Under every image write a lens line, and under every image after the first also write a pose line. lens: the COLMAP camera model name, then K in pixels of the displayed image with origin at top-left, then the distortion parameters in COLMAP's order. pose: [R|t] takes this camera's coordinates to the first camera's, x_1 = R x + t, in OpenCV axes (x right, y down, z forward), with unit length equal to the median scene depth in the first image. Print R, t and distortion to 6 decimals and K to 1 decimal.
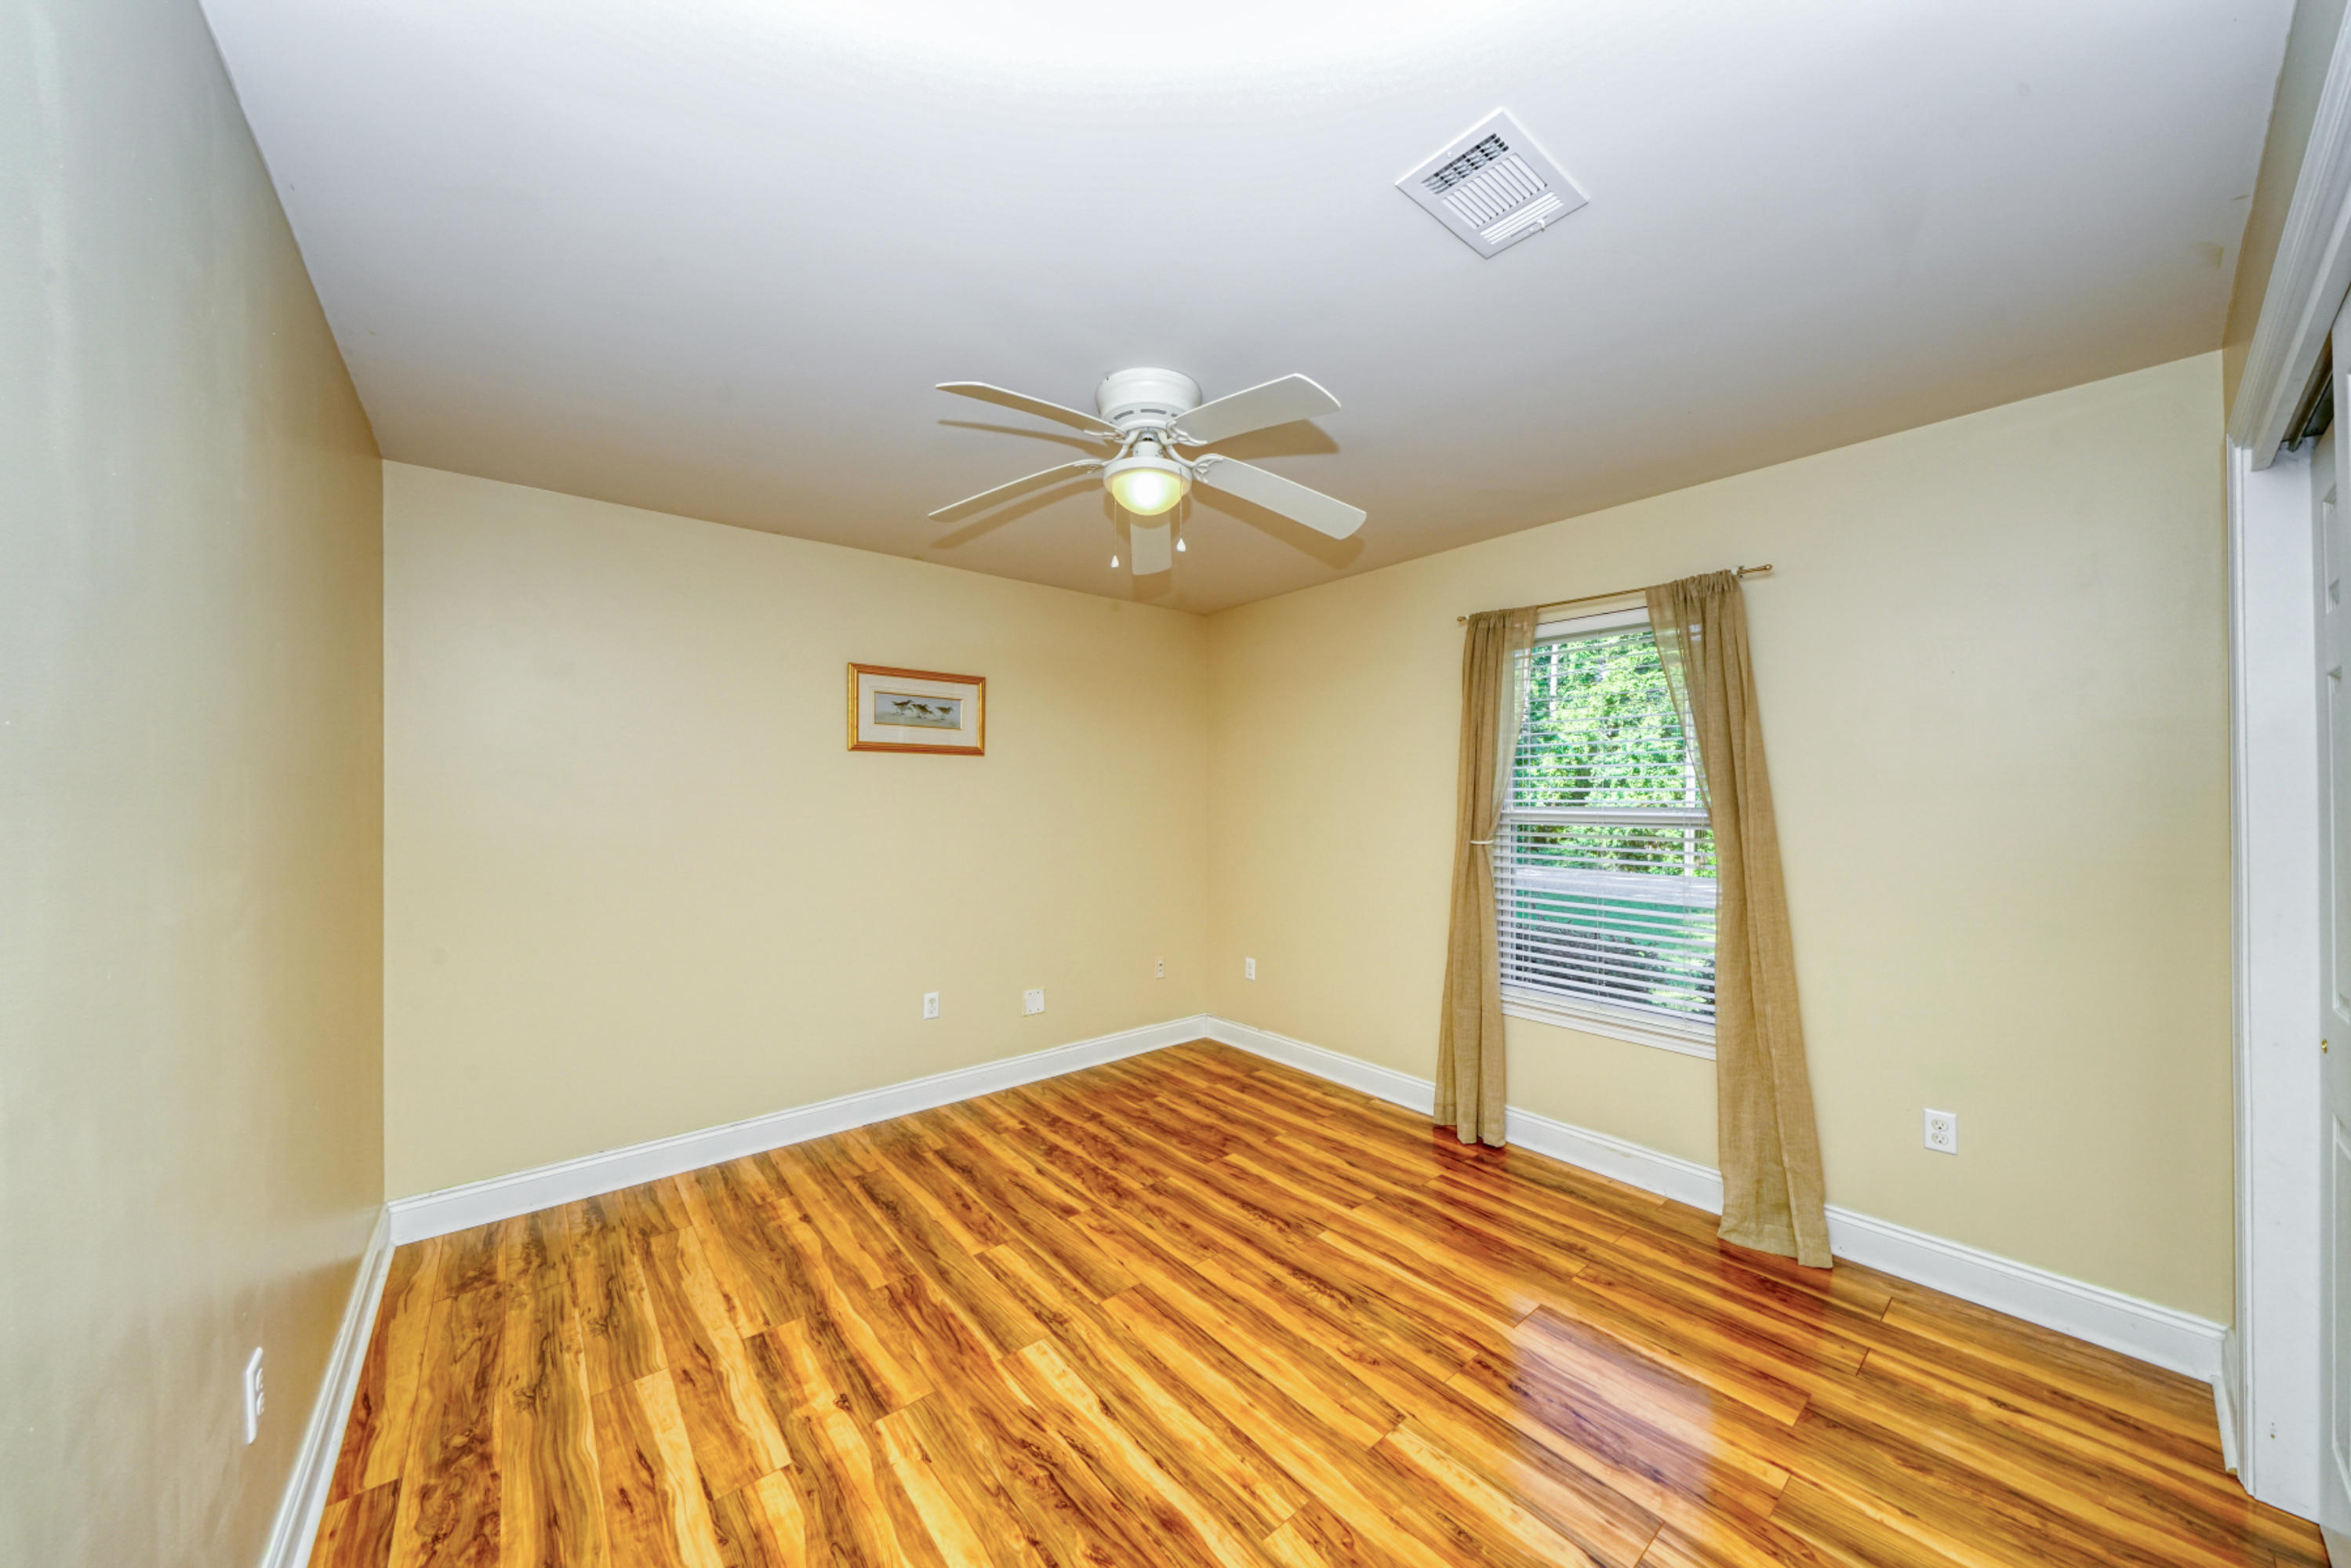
lens RADIAL K [[803.1, 0, 1179.1], [0, 803.1, 798.5], [0, 0, 1]] dist [-0.002395, -0.000140]
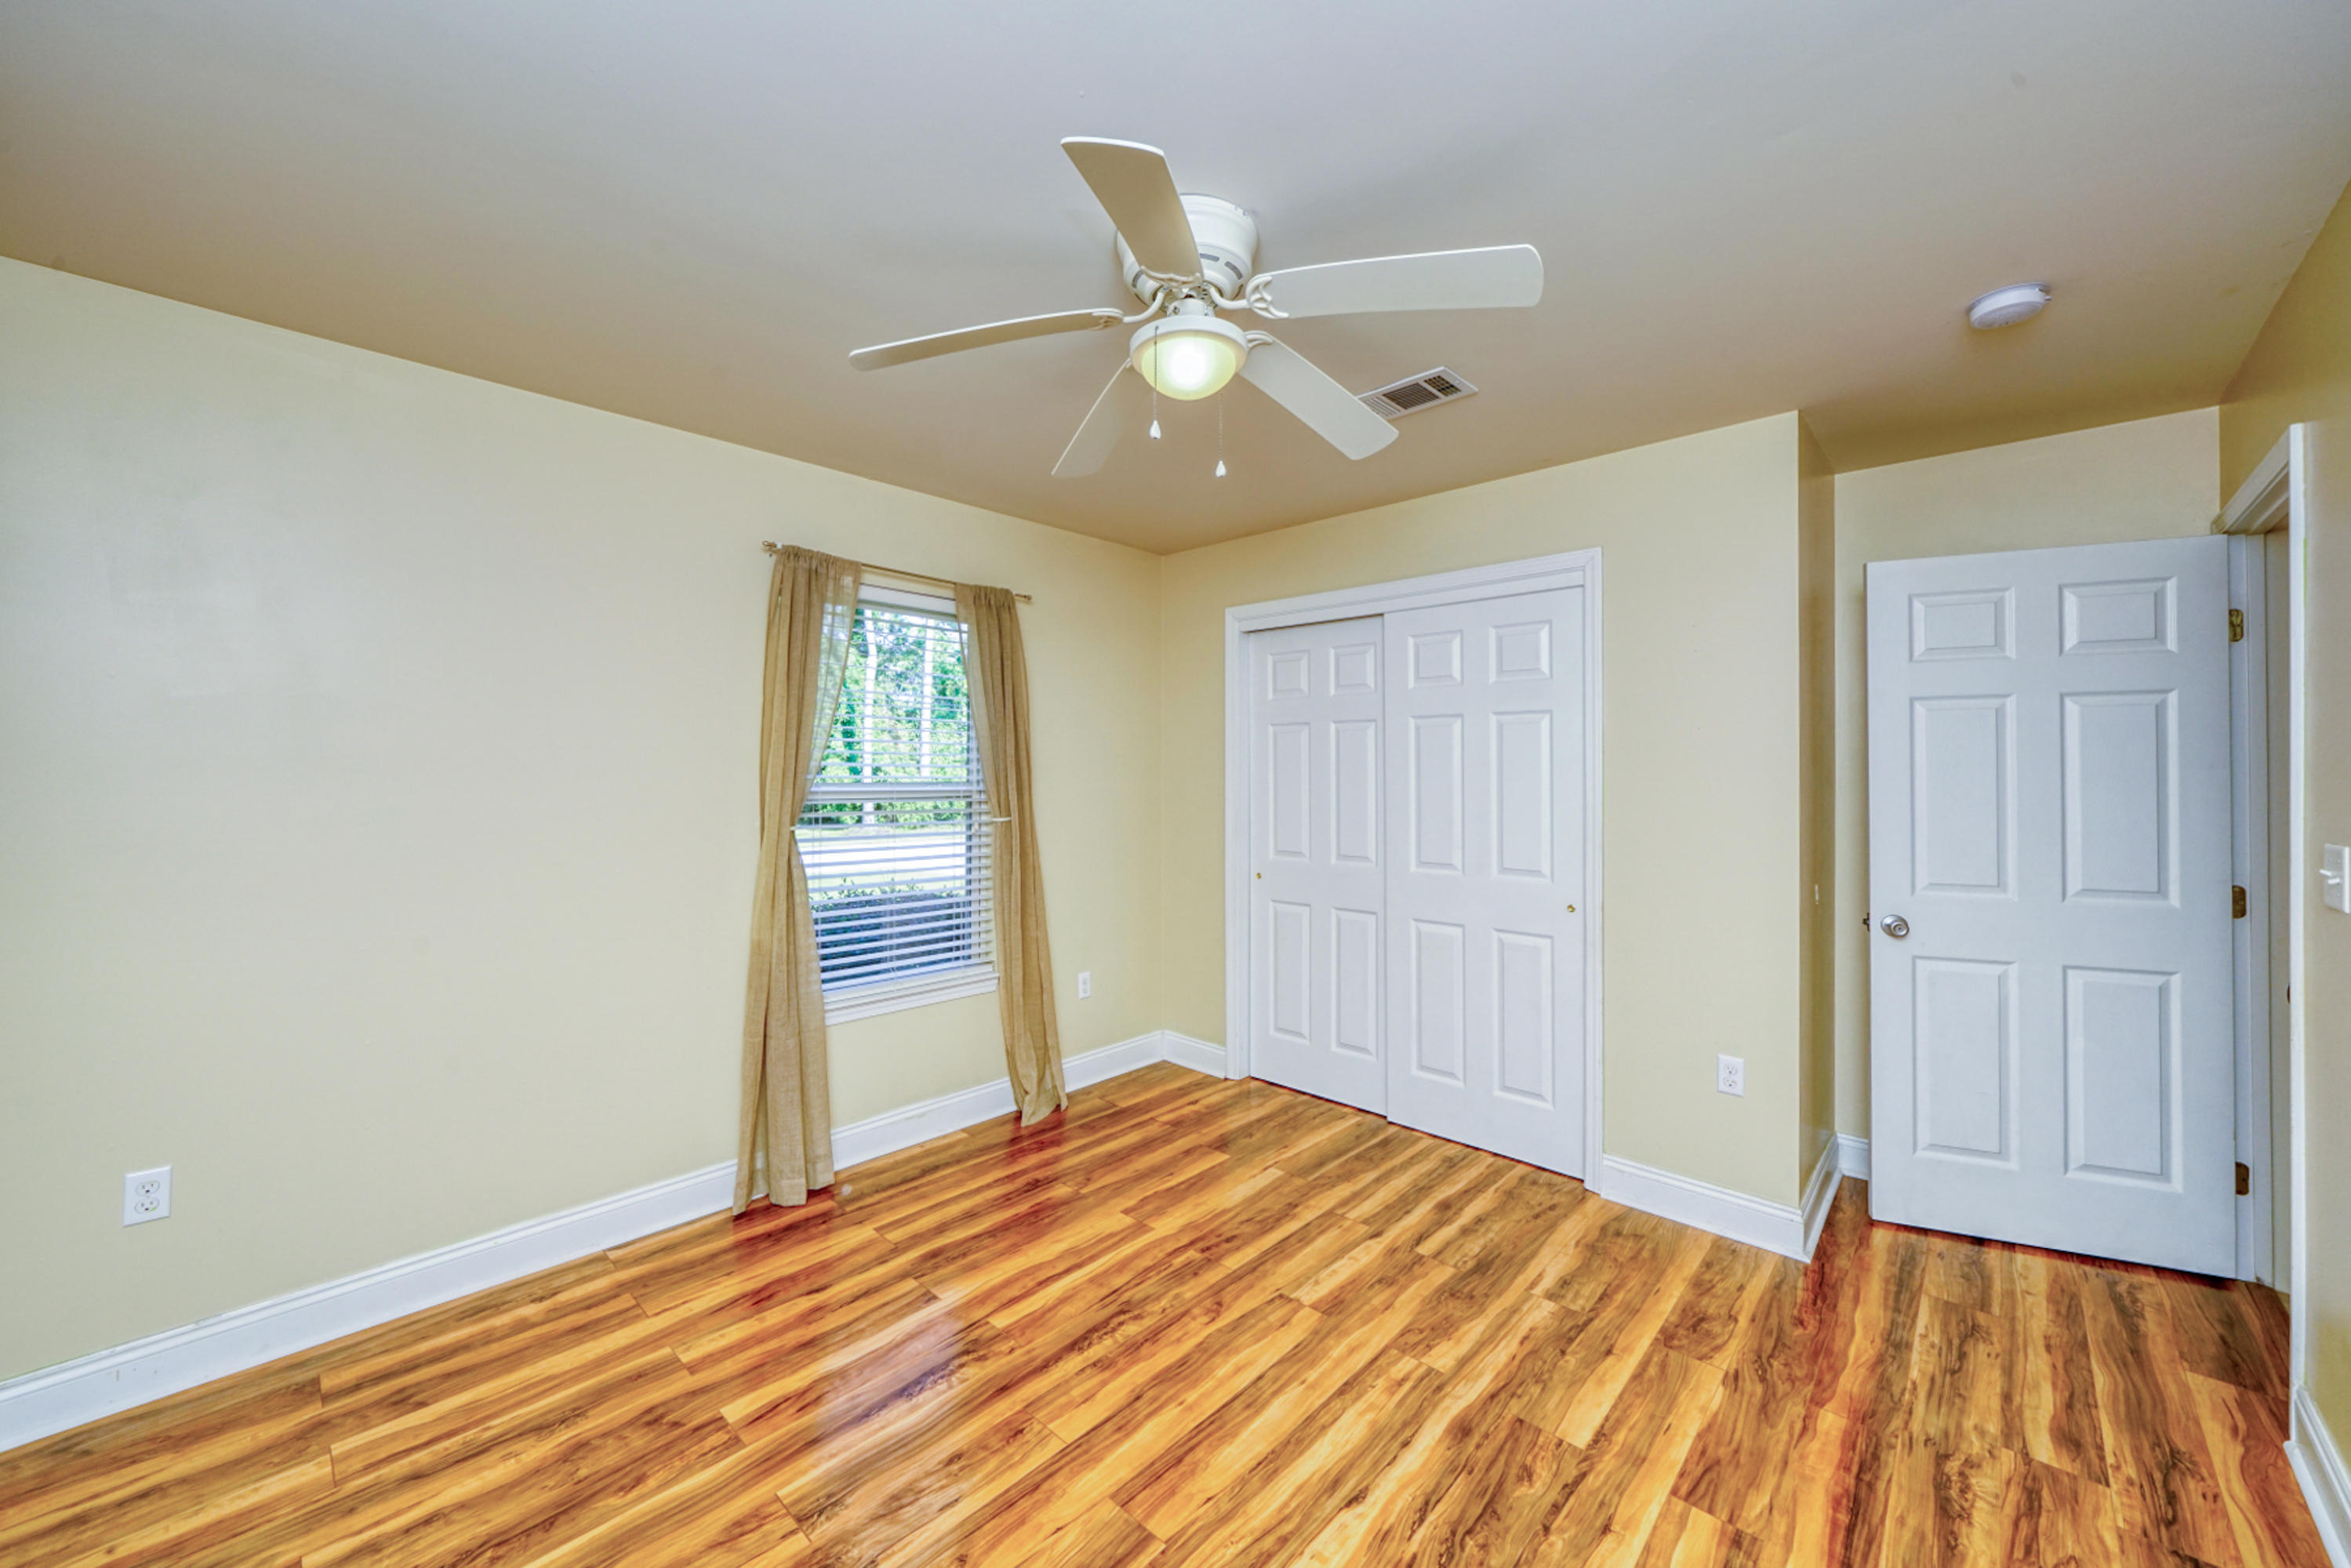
lens RADIAL K [[873.2, 0, 1173.9], [0, 873.2, 767.4], [0, 0, 1]] dist [-0.001695, -0.000123]
pose [[-0.117742, 0.004782, 0.993033, -0.724090], [-0.003613, 0.999980, -0.005244, -0.005087], [-0.993038, -0.004205, -0.117723, 0.955826]]
